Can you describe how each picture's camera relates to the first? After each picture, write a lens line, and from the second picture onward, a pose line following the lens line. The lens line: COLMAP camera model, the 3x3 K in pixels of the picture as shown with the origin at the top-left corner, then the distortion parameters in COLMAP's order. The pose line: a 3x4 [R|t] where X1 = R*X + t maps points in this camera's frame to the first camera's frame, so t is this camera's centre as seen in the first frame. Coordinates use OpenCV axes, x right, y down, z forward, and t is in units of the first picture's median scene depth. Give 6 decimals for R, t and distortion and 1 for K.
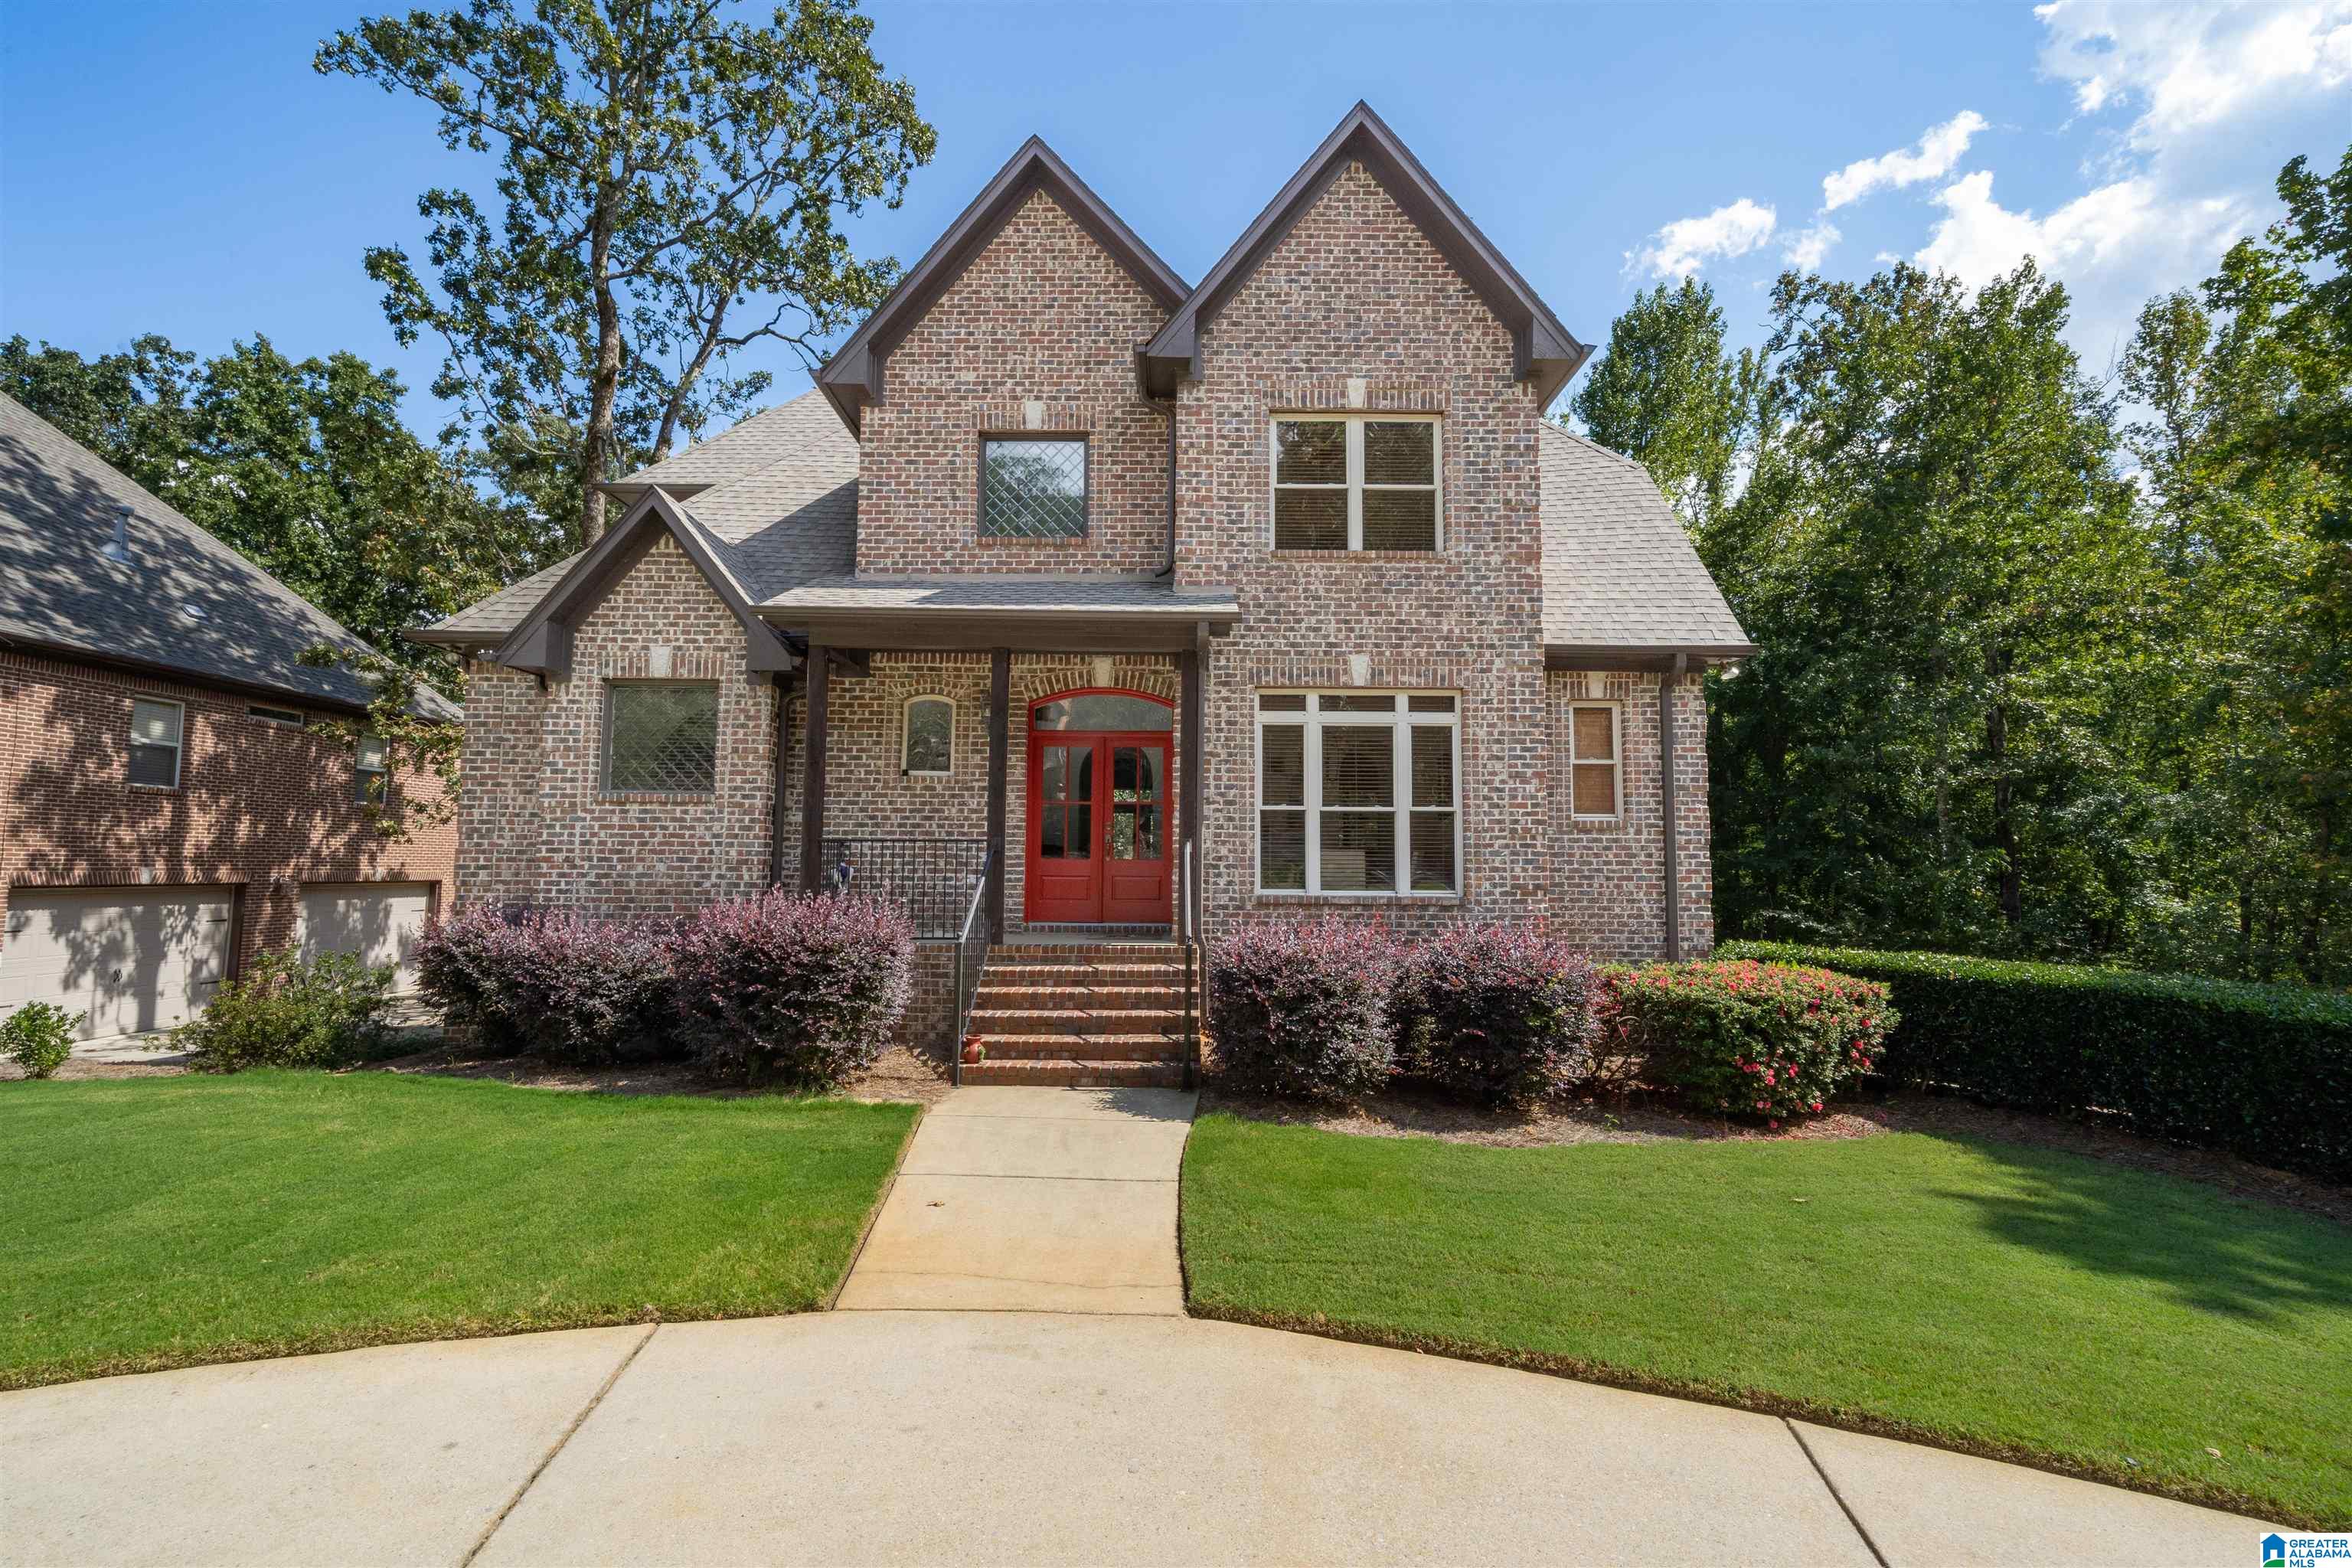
lens RADIAL K [[944.7, 0, 1176.0], [0, 944.7, 784.0], [0, 0, 1]] dist [-0.001086, -0.006852]
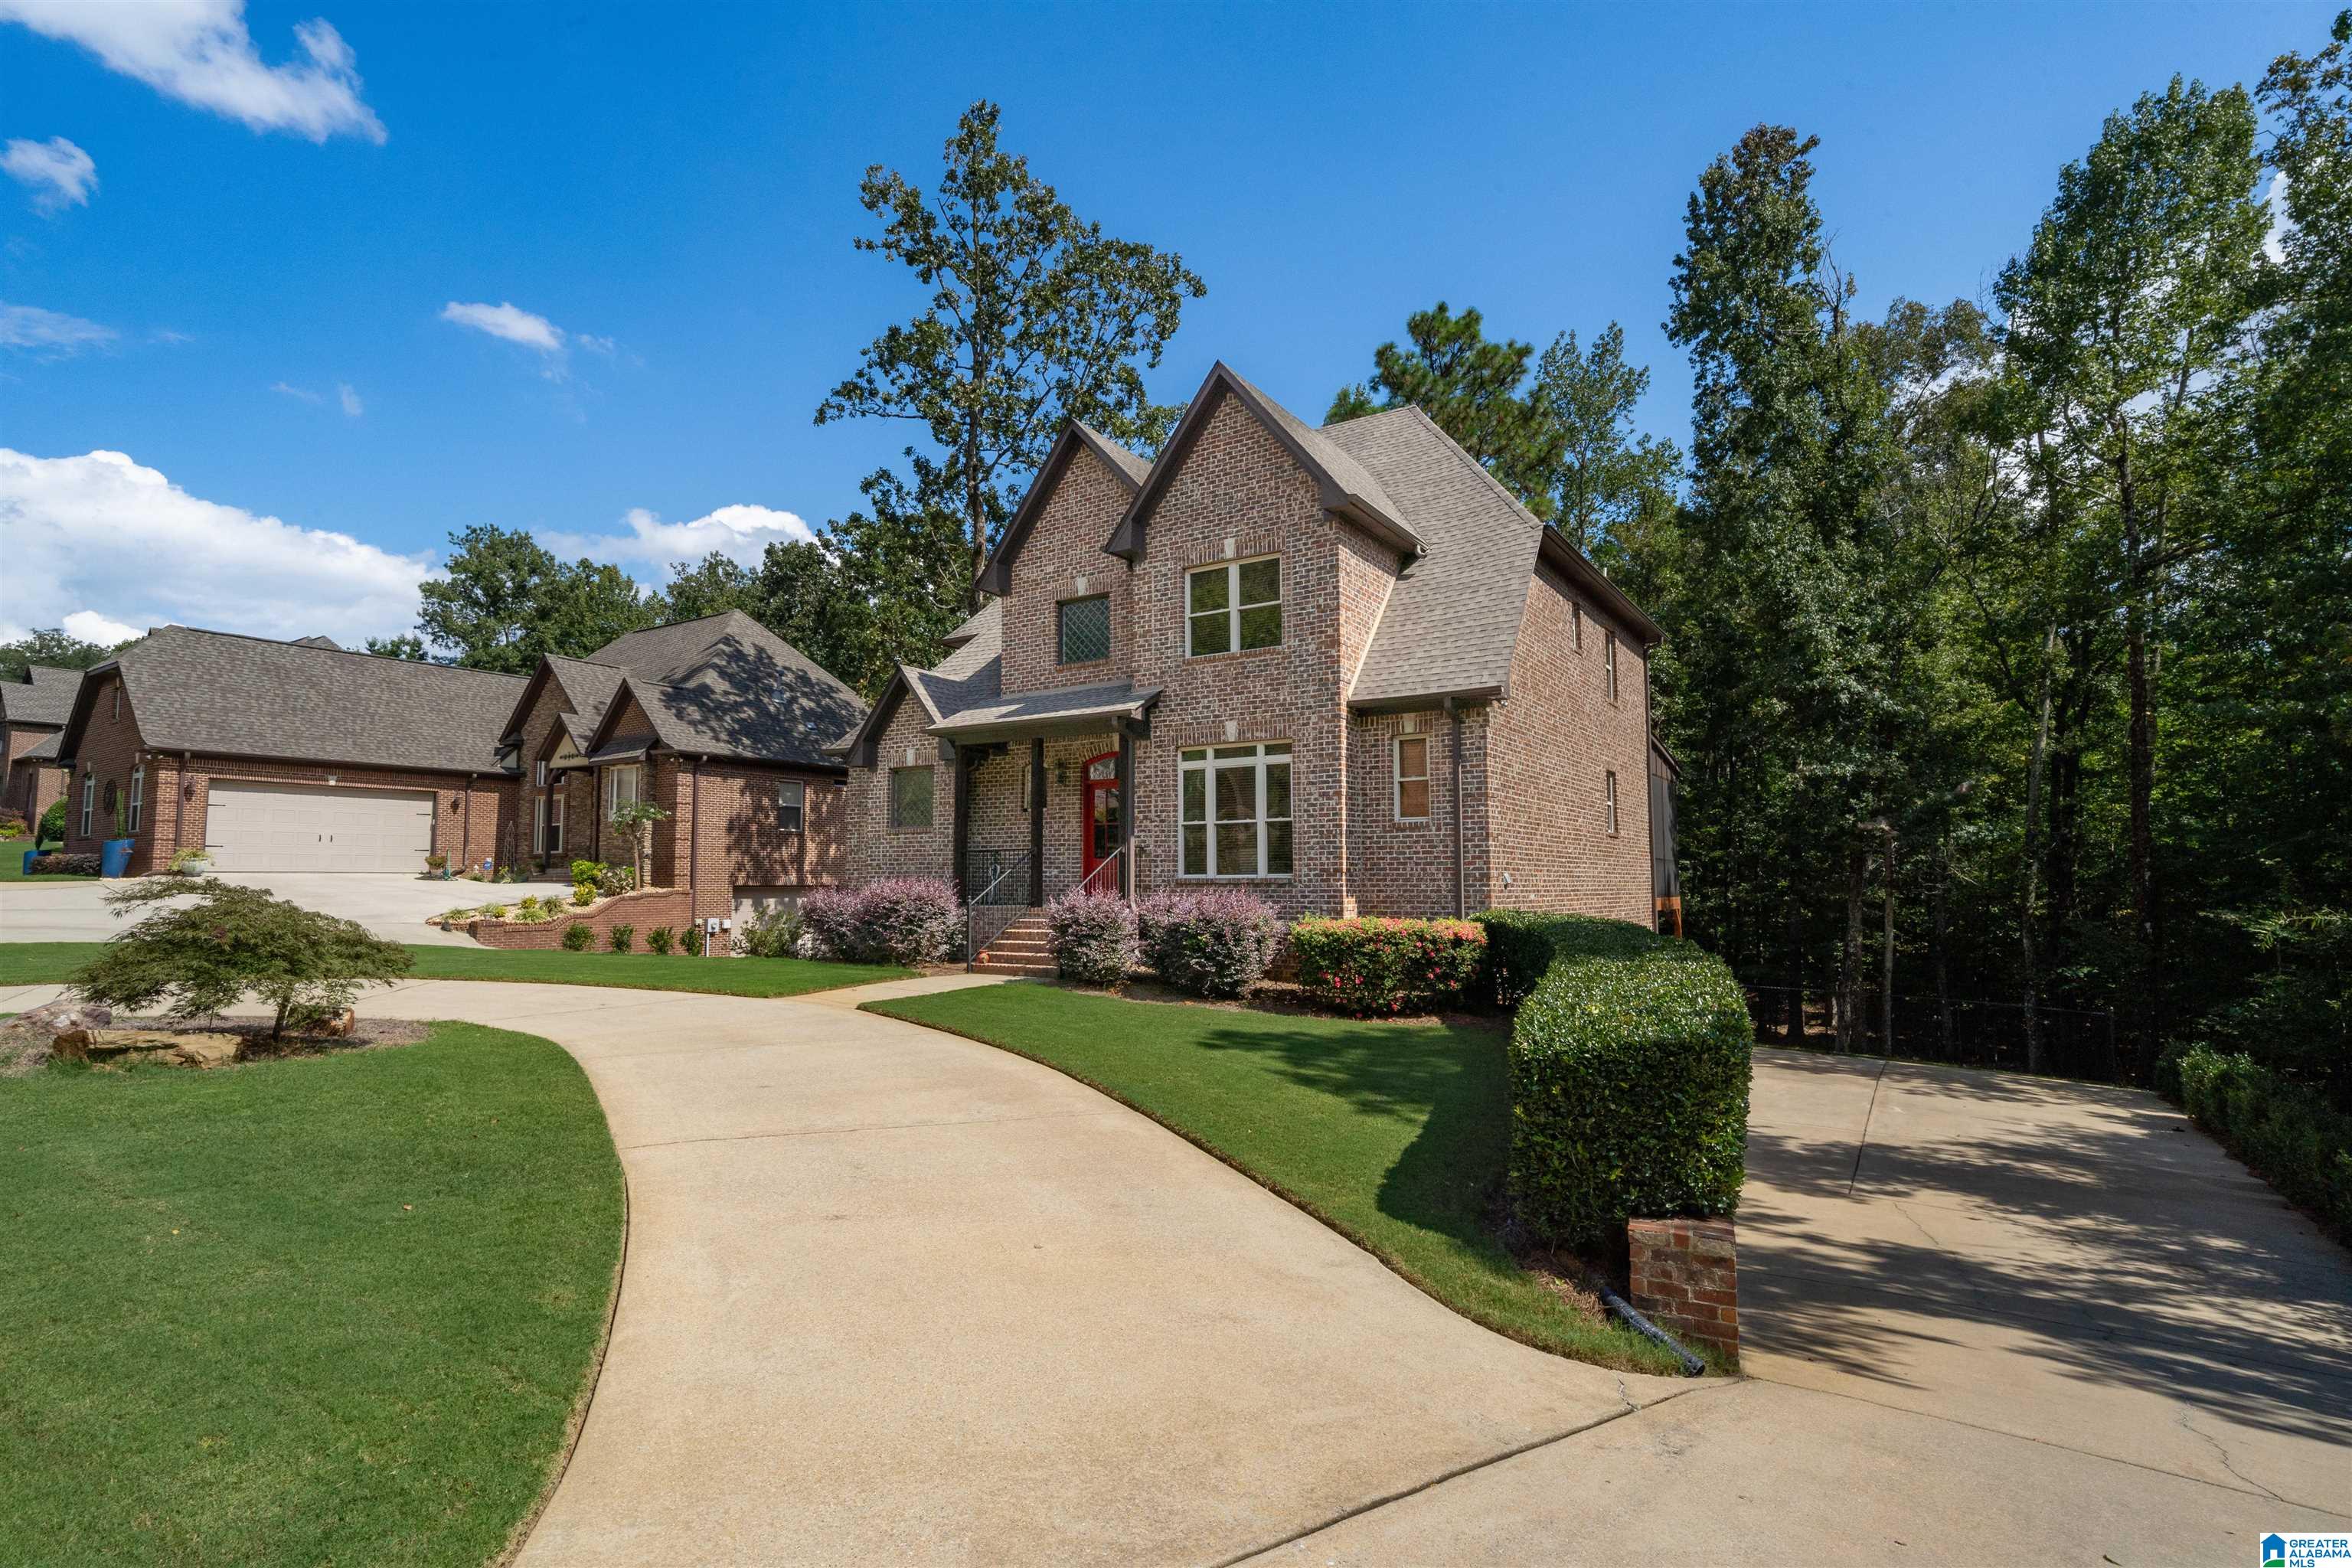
lens RADIAL K [[1114.1, 0, 1176.0], [0, 1114.1, 784.0], [0, 0, 1]] dist [-0.059750, -0.000015]
pose [[0.835471, -0.056405, -0.546632, 1.087560], [0.055102, 0.998304, -0.018794, -0.005719], [0.546765, -0.014419, 0.837162, -0.558595]]
